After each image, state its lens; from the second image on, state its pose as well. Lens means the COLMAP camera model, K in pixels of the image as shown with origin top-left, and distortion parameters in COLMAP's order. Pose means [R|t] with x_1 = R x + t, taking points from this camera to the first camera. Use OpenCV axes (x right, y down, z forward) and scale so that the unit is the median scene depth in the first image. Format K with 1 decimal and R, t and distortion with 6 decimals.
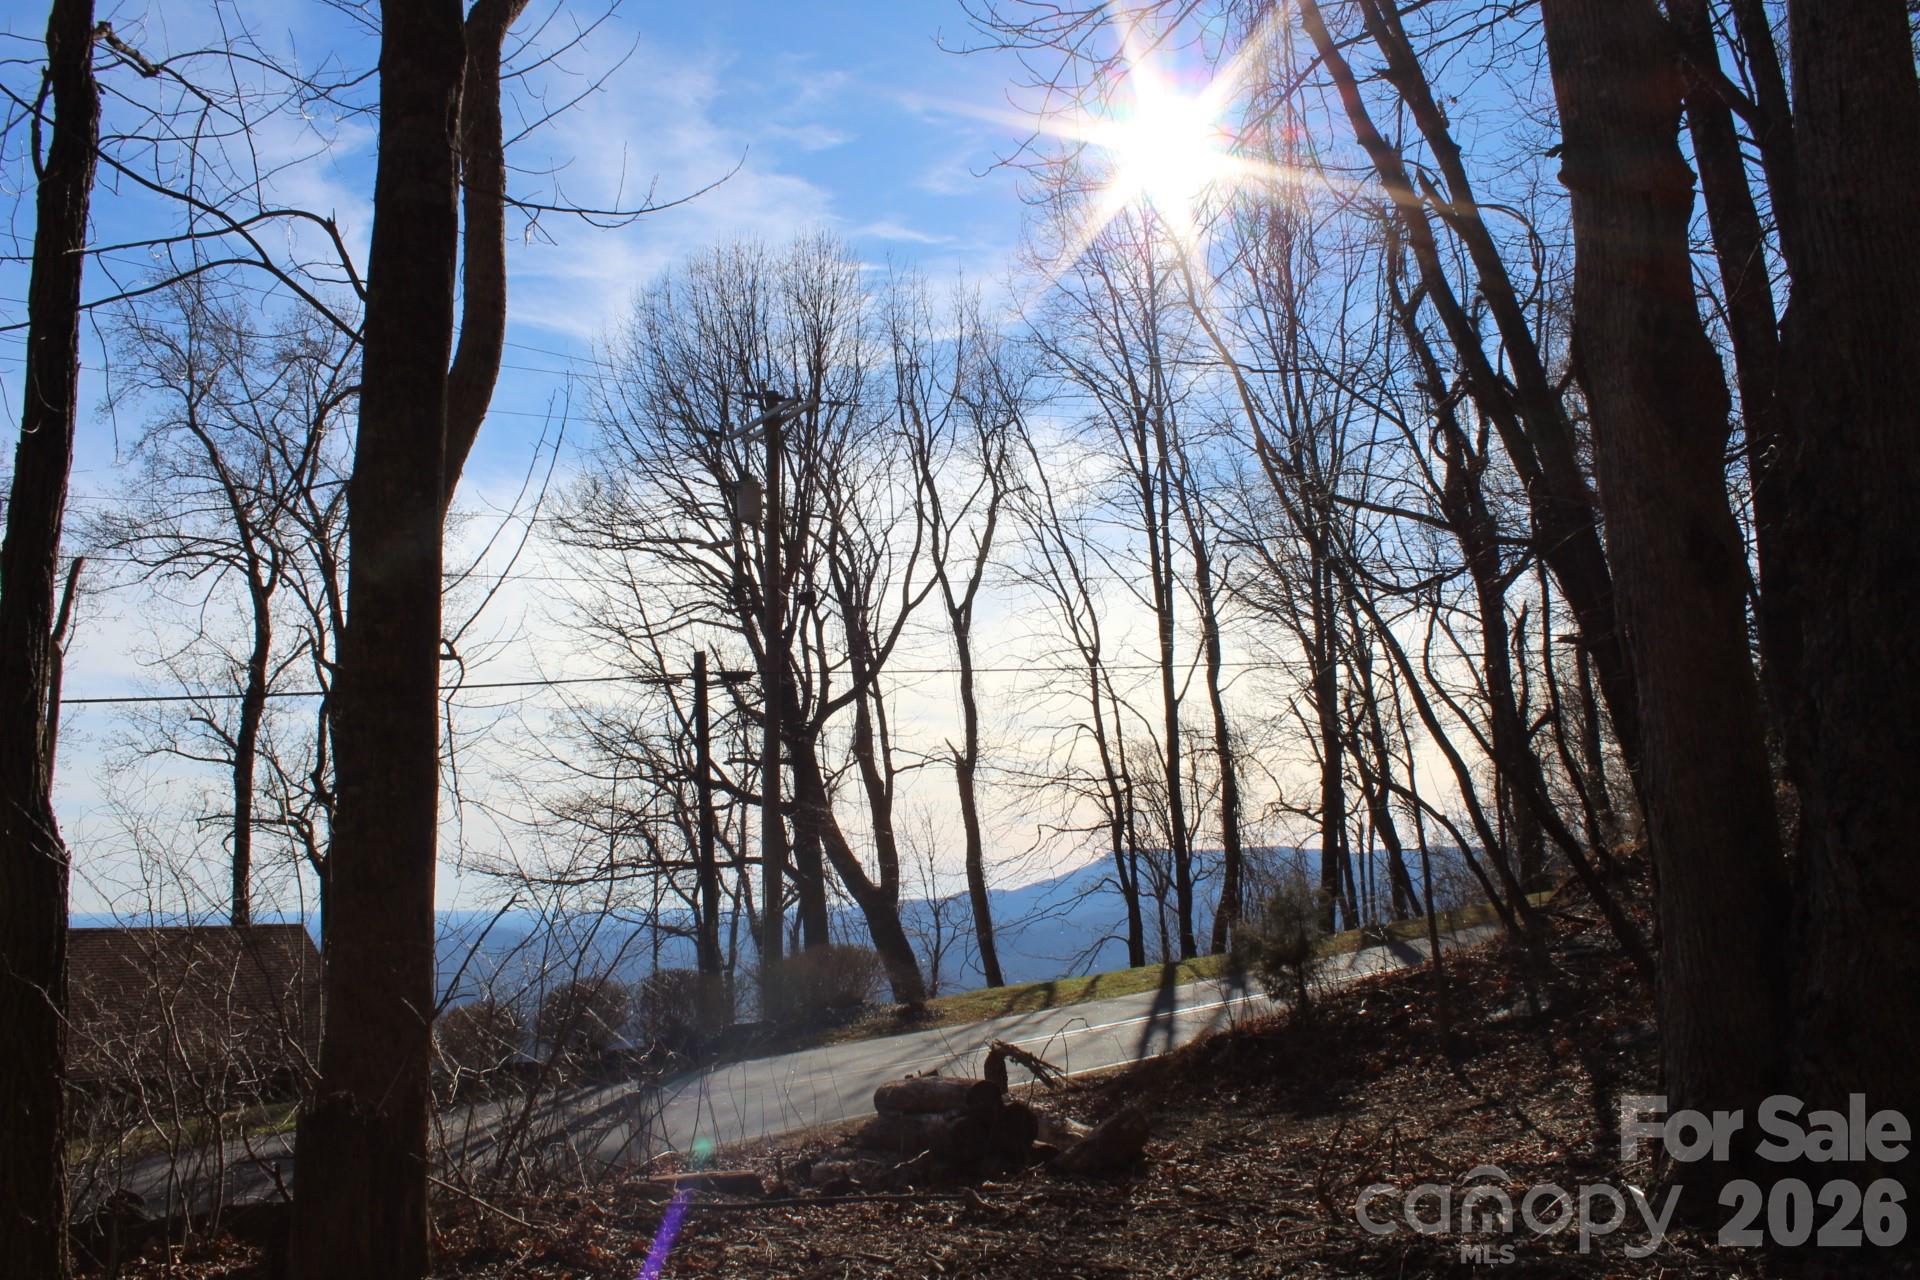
lens RADIAL K [[1579.1, 0, 953.1], [0, 1579.1, 644.6], [0, 0, 1]] dist [-0.168677, 0.144414]
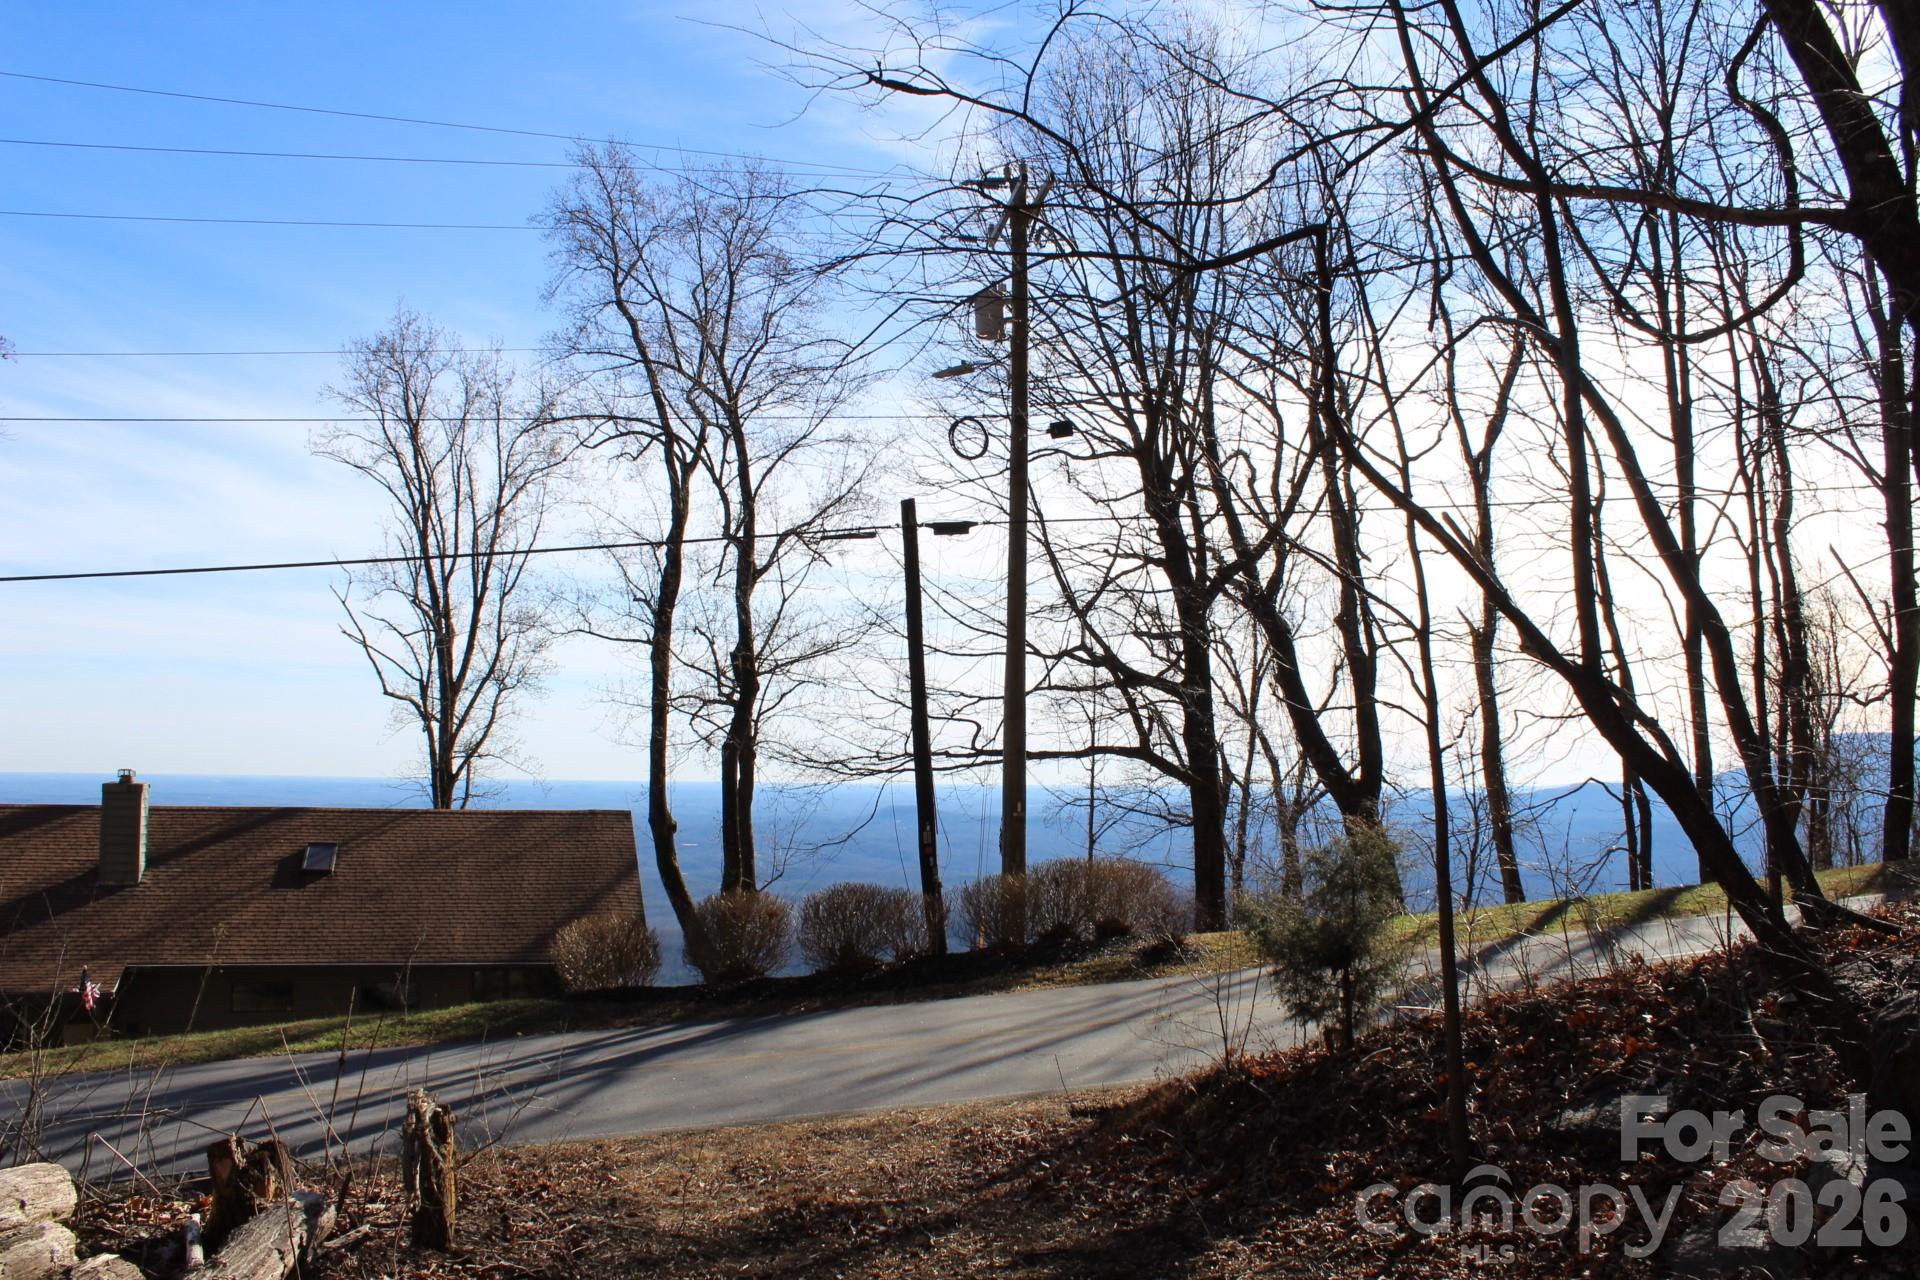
lens RADIAL K [[1589.4, 0, 960.0], [0, 1589.4, 640.0], [0, 0, 1]] dist [-0.175458, 0.152024]
pose [[0.914274, -0.004957, -0.405067, 0.115420], [0.035342, 0.997088, 0.067568, 0.012937], [0.403552, -0.076092, 0.911787, 0.144067]]
